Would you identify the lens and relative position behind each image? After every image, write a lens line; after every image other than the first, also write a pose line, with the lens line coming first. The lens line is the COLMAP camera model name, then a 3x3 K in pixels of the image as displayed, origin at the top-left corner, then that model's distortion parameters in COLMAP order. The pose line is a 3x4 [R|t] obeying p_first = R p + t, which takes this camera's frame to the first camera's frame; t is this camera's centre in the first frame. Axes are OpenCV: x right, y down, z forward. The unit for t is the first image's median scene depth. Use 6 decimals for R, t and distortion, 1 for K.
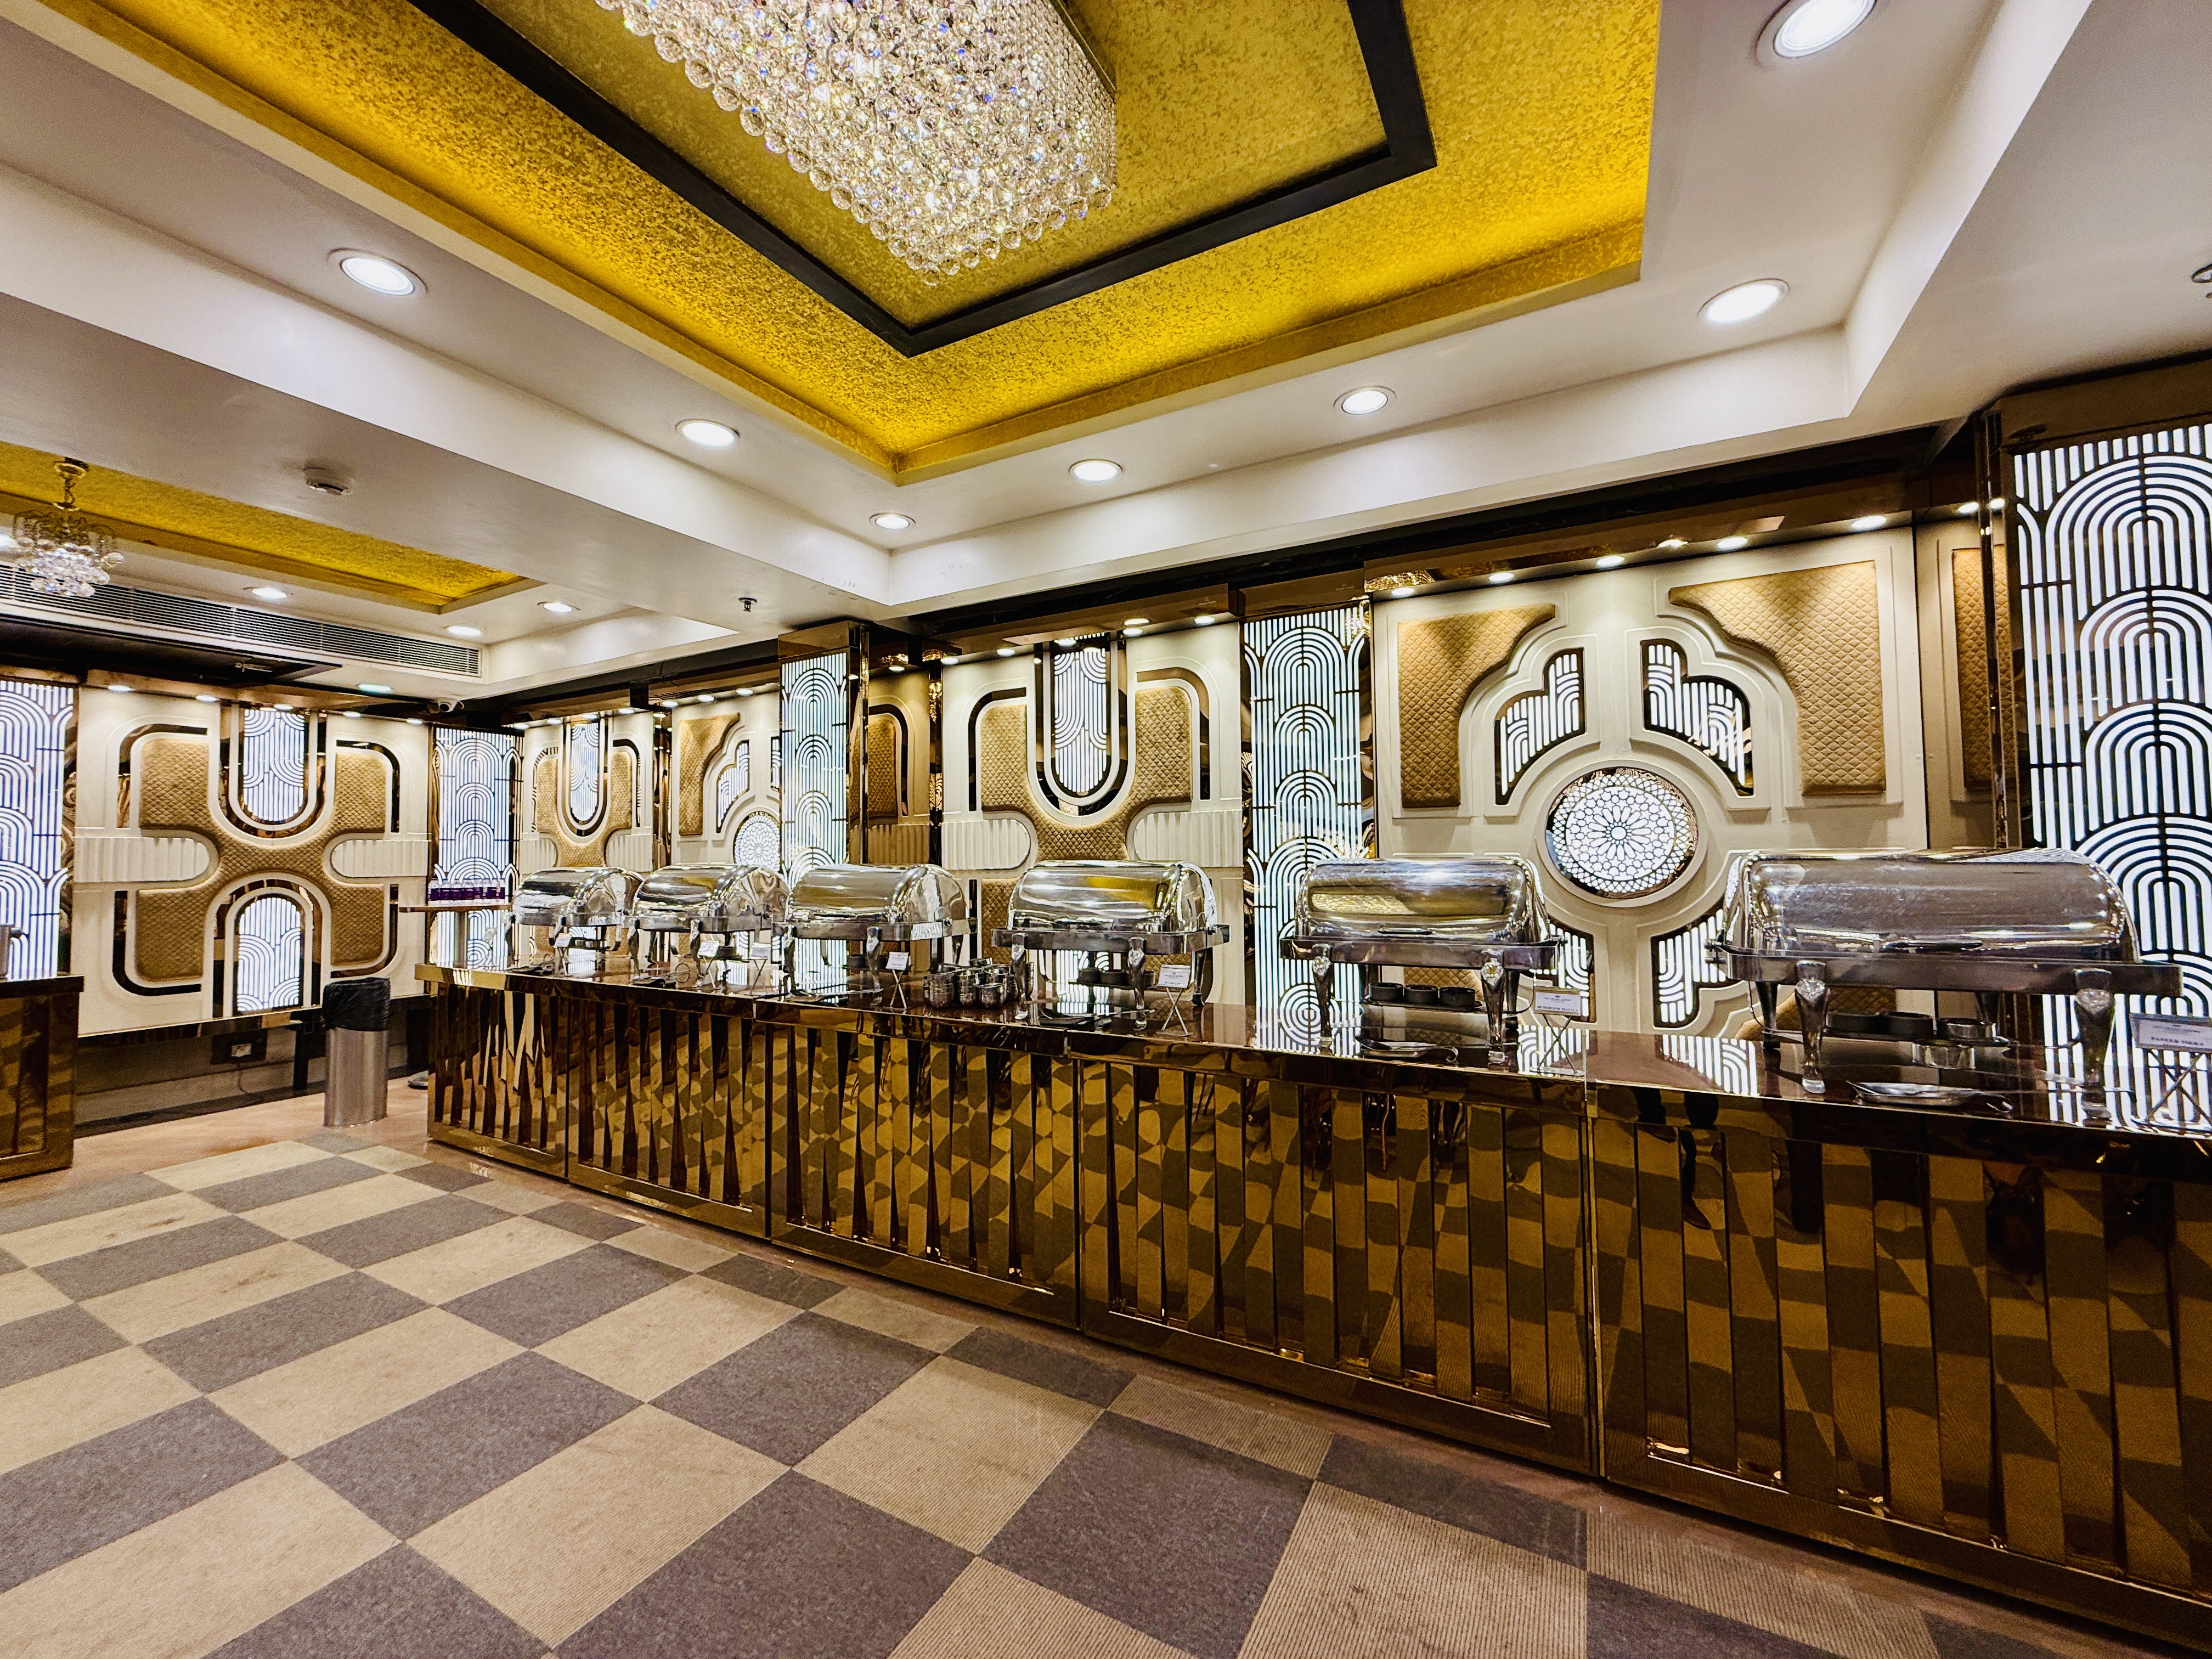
lens RADIAL K [[891.0, 0, 1106.0], [0, 891.0, 829.5], [0, 0, 1]] dist [0.000366, 0.000033]
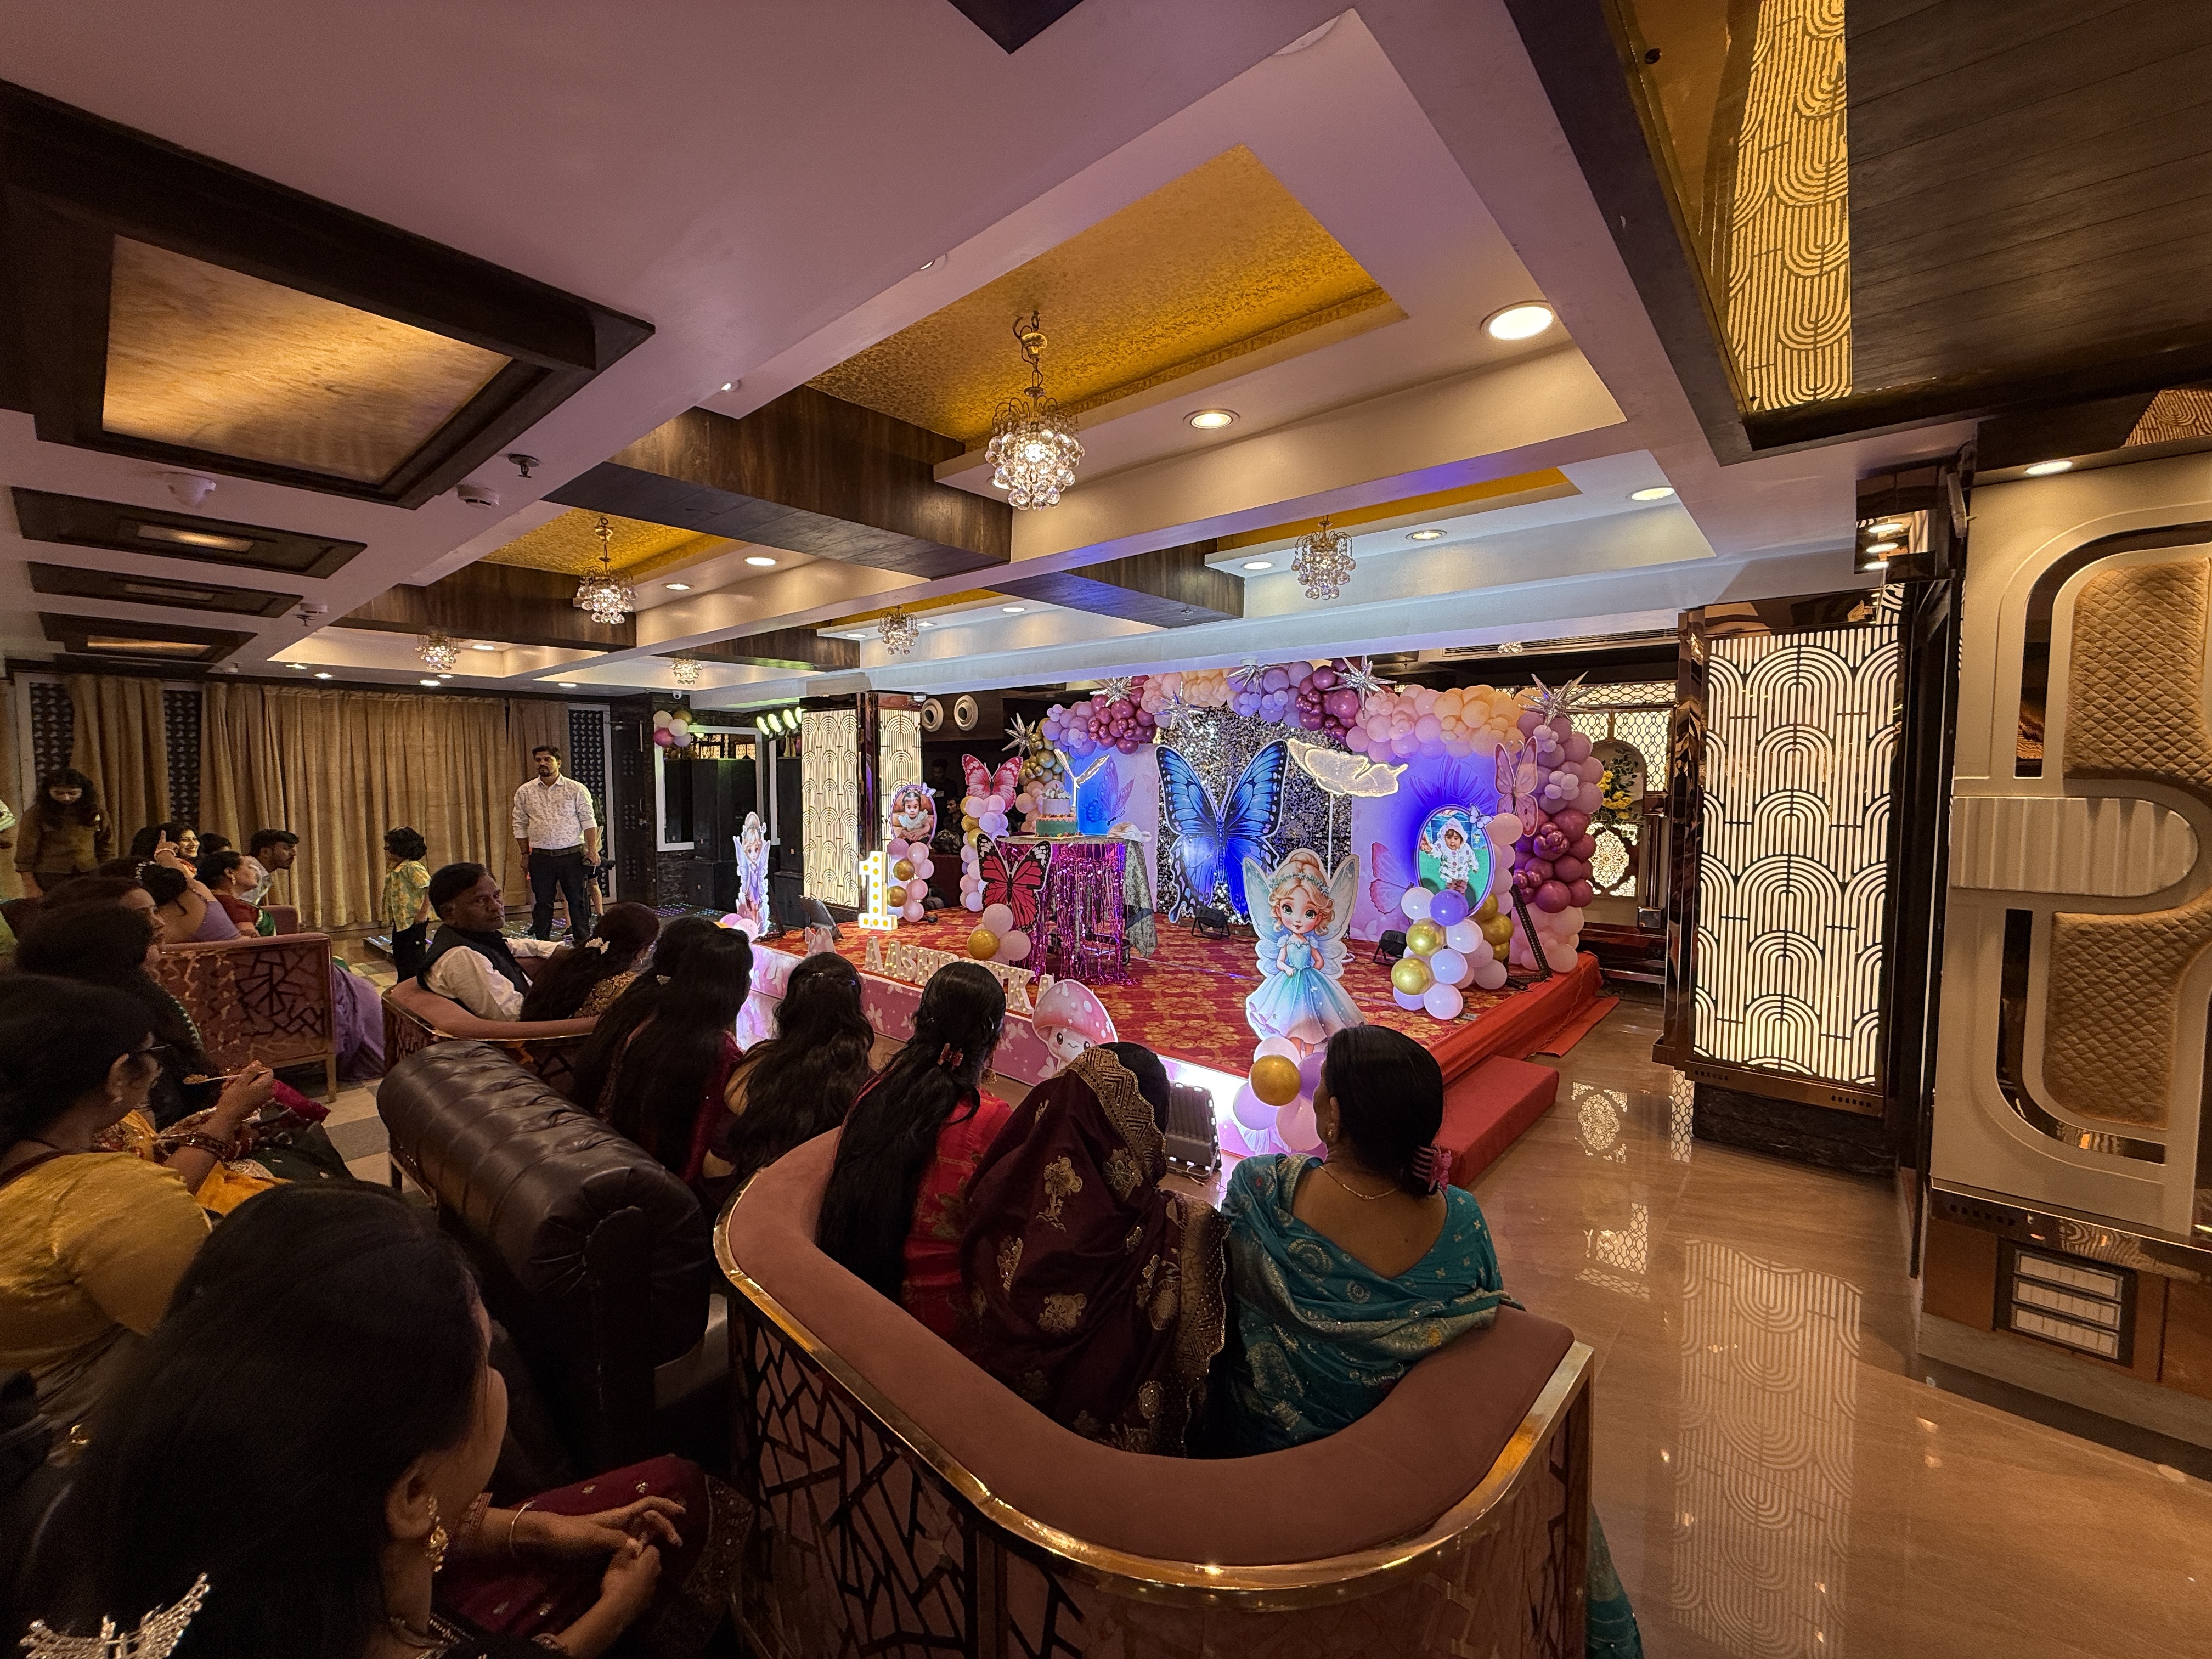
lens RADIAL K [[891.0, 0, 1106.0], [0, 891.0, 829.5], [0, 0, 1]] dist [0.000366, 0.000033]
pose [[0.976585, 0.033278, -0.212543, -1.415446], [-0.012998, 0.995286, 0.096111, -0.012421], [0.214739, -0.091098, 0.972414, 0.437266]]
